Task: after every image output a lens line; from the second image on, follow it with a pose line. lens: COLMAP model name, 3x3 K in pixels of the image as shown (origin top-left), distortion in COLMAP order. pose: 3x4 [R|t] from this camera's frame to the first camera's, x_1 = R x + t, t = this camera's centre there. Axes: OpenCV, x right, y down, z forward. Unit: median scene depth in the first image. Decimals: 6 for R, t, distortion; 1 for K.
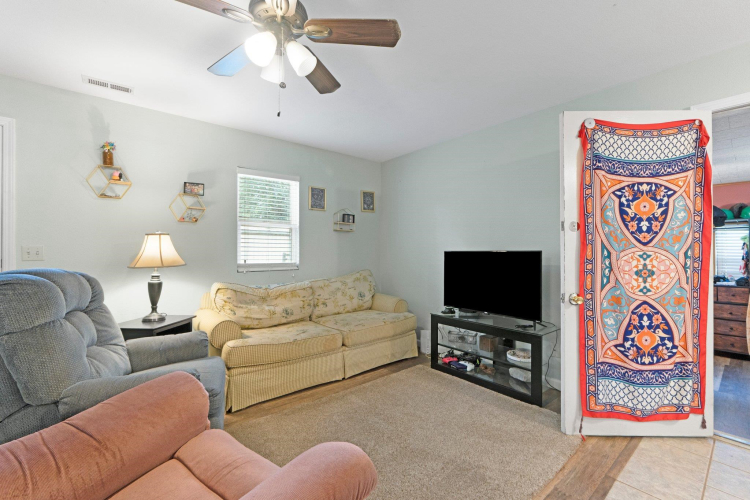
lens RADIAL K [[316.6, 0, 375.7], [0, 316.6, 251.7], [0, 0, 1]] dist [-0.008676, 0.001250]
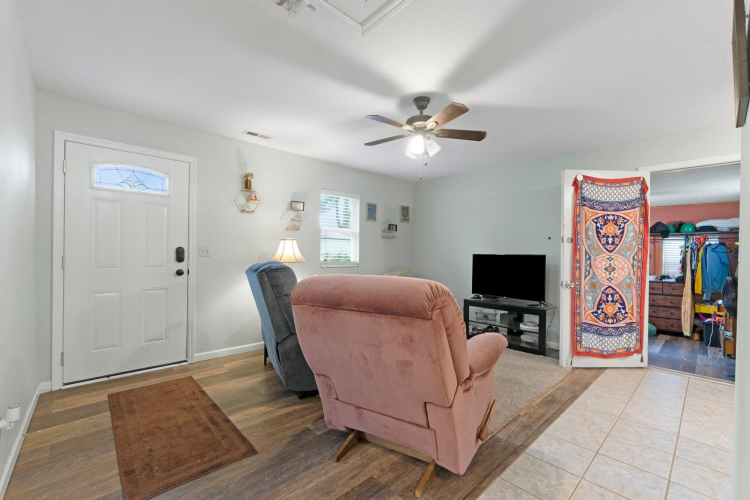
lens RADIAL K [[316.6, 0, 377.6], [0, 316.6, 255.1], [0, 0, 1]] dist [-0.008676, 0.001250]
pose [[0.997887, 0.013259, 0.063607, -0.461021], [-0.013656, 0.999890, 0.005801, 0.001820], [-0.063523, -0.006658, 0.997958, -0.564139]]
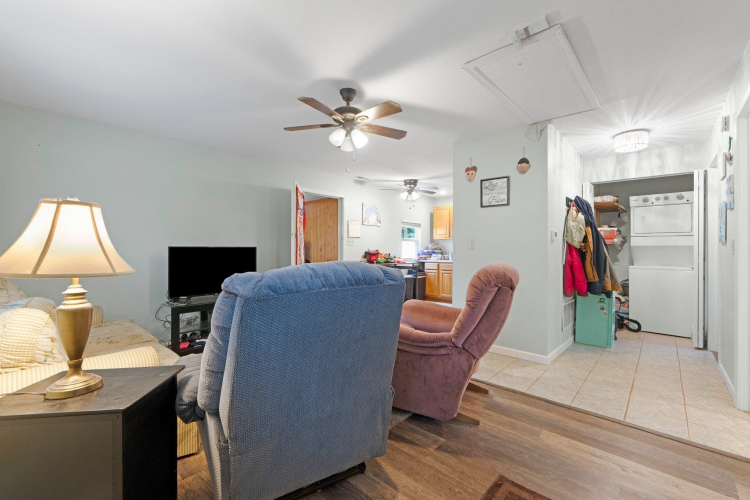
lens RADIAL K [[316.6, 0, 377.8], [0, 316.6, 247.0], [0, 0, 1]] dist [-0.008676, 0.001250]
pose [[-0.130423, 0.002048, 0.991456, -1.456528], [0.004701, 0.999988, -0.001447, 0.006452], [-0.991447, 0.004472, -0.130432, 0.726009]]
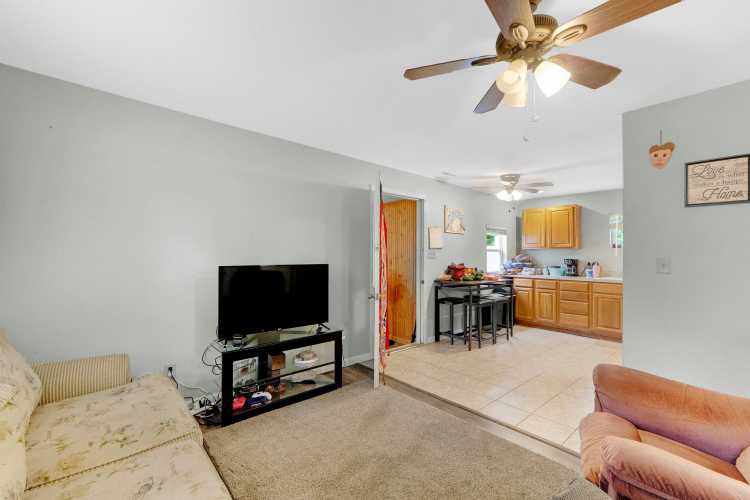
lens RADIAL K [[317.0, 0, 379.3], [0, 317.0, 250.1], [0, 0, 1]] dist [-0.003679, -0.000675]
pose [[-0.007979, 0.008061, 0.999936, -0.882574], [0.002384, 0.999965, -0.008042, -0.056193], [-0.999965, 0.002320, -0.007998, 0.997911]]
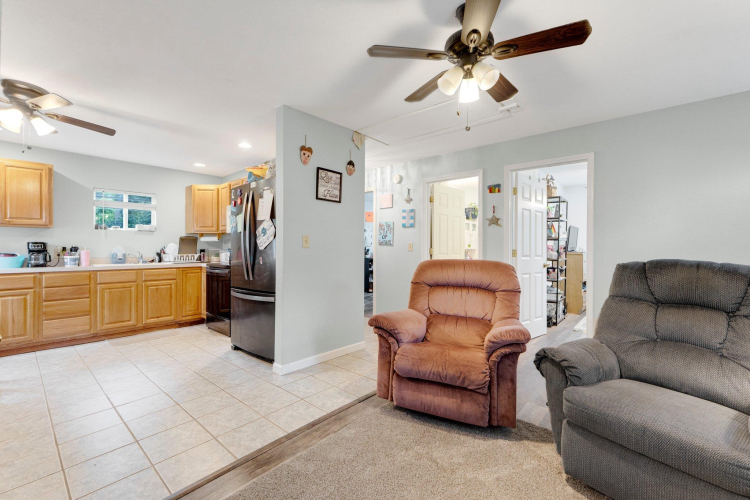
lens RADIAL K [[317.0, 0, 371.8], [0, 317.0, 250.3], [0, 0, 1]] dist [-0.003679, -0.000675]
pose [[-0.990023, -0.006828, -0.140741, 0.150397], [-0.008527, 0.999898, 0.011473, 0.012619], [0.140649, 0.012558, -0.989980, 1.463307]]
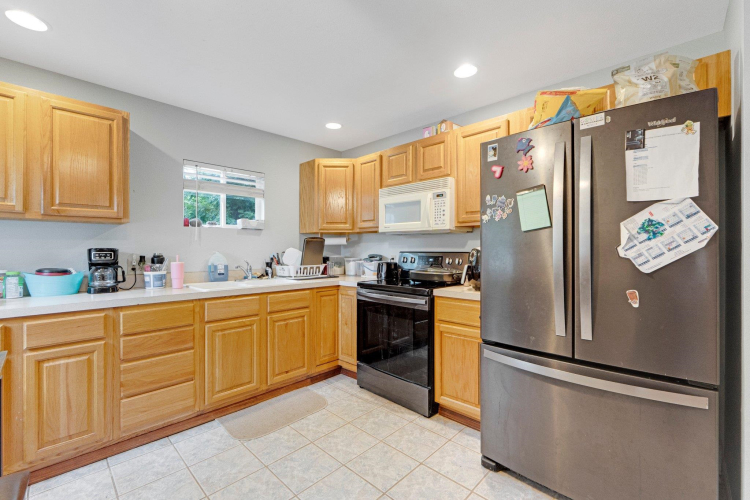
lens RADIAL K [[317.0, 0, 364.9], [0, 317.0, 250.4], [0, 0, 1]] dist [-0.003679, -0.000675]
pose [[-0.997077, -0.006349, -0.076137, 1.062284], [-0.007292, 0.999900, 0.012107, -0.010119], [0.076053, 0.012627, -0.997024, 0.453429]]
